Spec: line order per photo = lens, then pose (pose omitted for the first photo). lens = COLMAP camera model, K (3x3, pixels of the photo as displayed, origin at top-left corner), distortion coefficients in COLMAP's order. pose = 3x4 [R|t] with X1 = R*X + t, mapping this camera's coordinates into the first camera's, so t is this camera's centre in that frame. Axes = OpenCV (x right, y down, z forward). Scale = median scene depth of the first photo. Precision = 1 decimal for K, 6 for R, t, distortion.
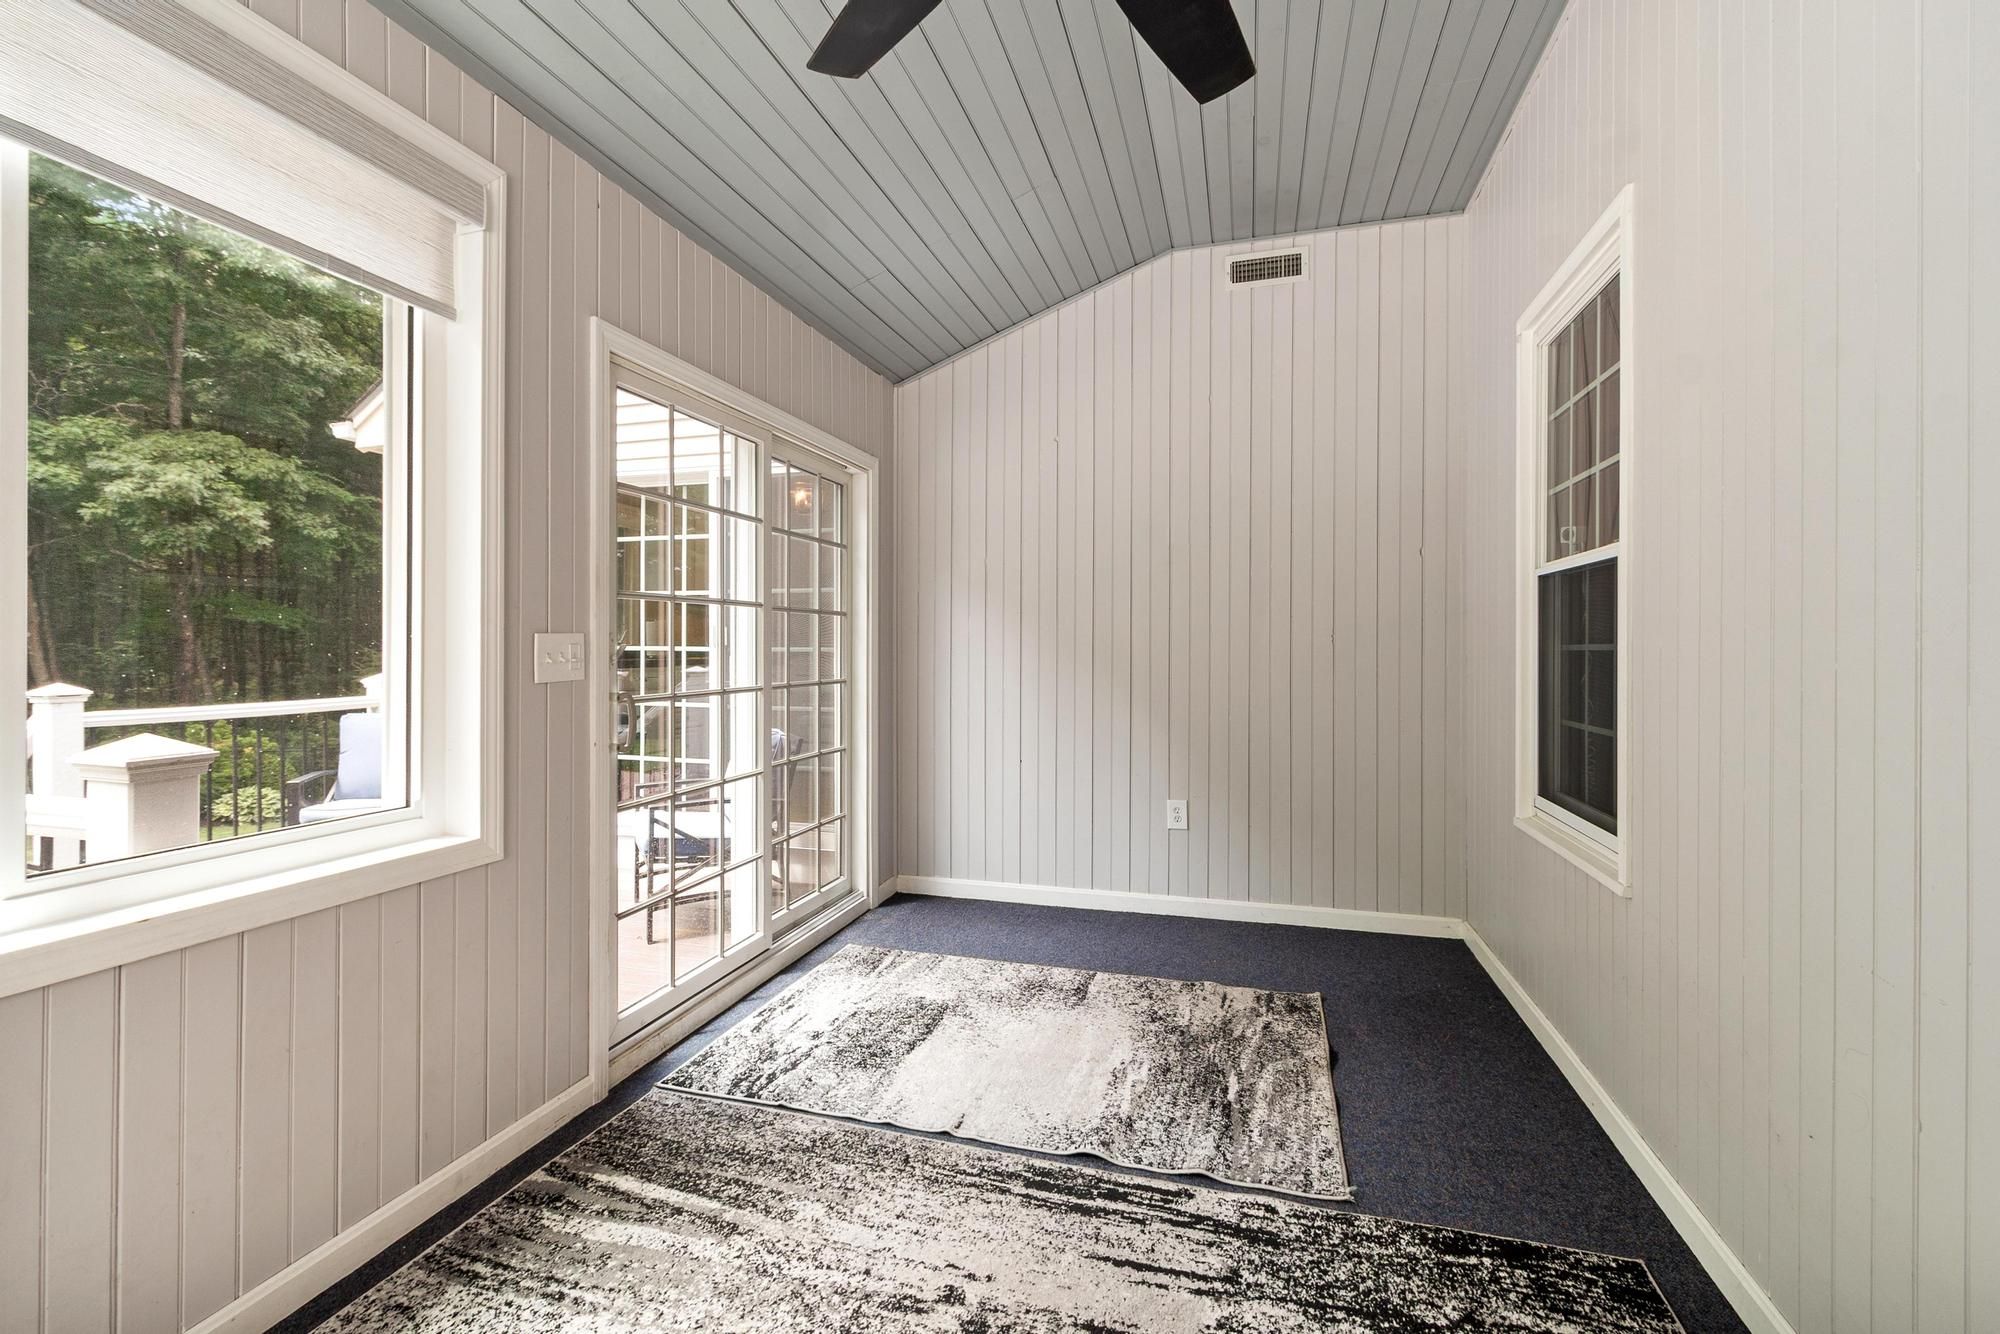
lens RADIAL K [[881.6, 0, 1000.4], [0, 881.6, 652.6], [0, 0, 1]] dist [0.000995, -0.001042]
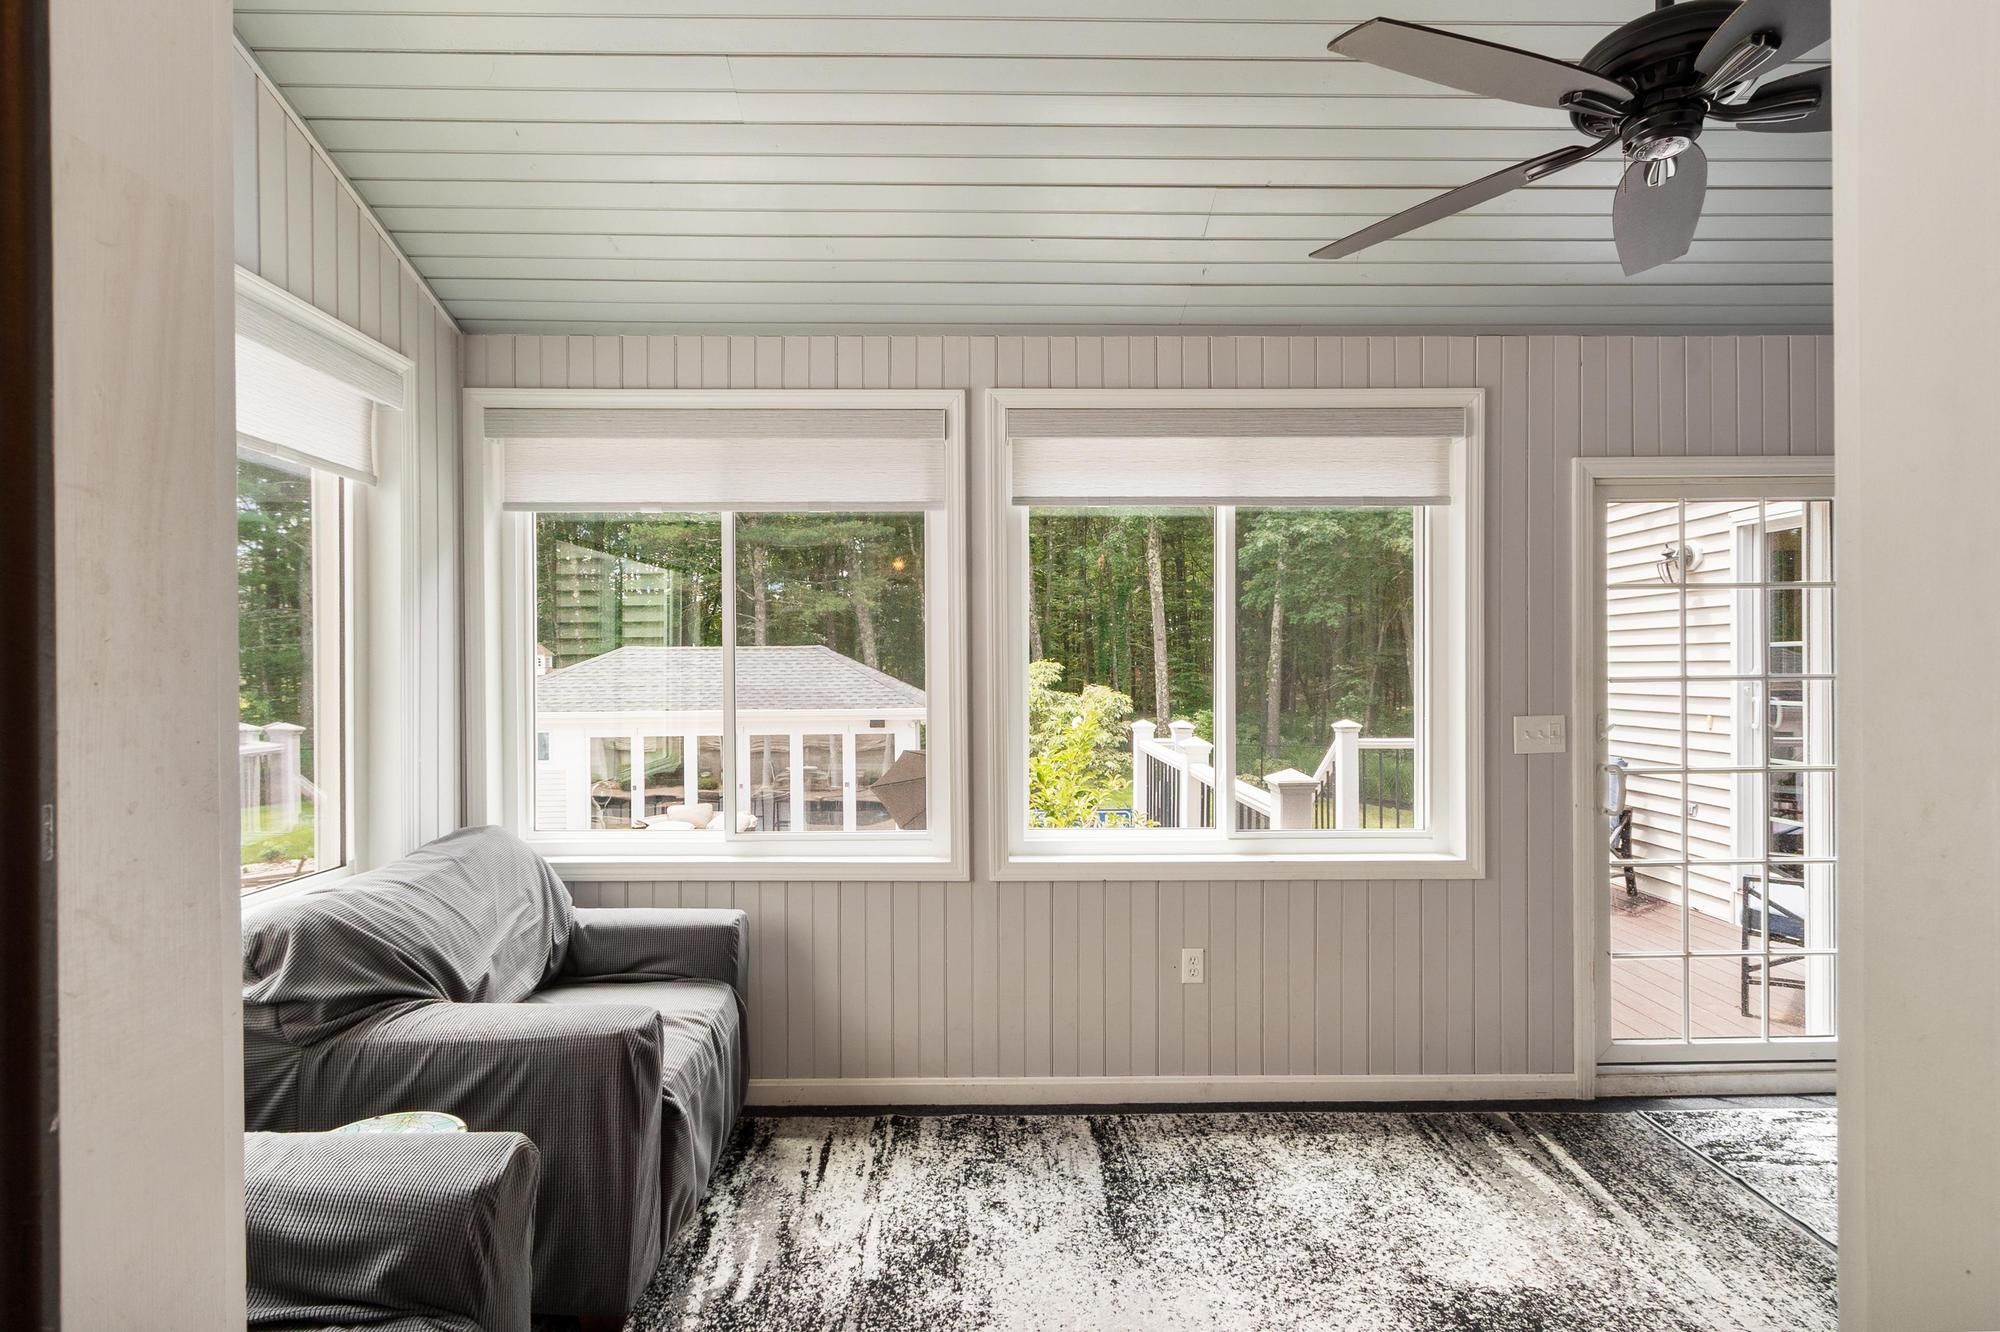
lens RADIAL K [[881.6, 0, 997.5], [0, 881.6, 670.1], [0, 0, 1]] dist [0.000995, -0.001042]
pose [[0.300421, -0.009463, -0.953760, 0.551803], [0.002420, 0.999955, -0.009160, -0.087835], [0.953804, 0.000444, 0.300430, -0.162079]]
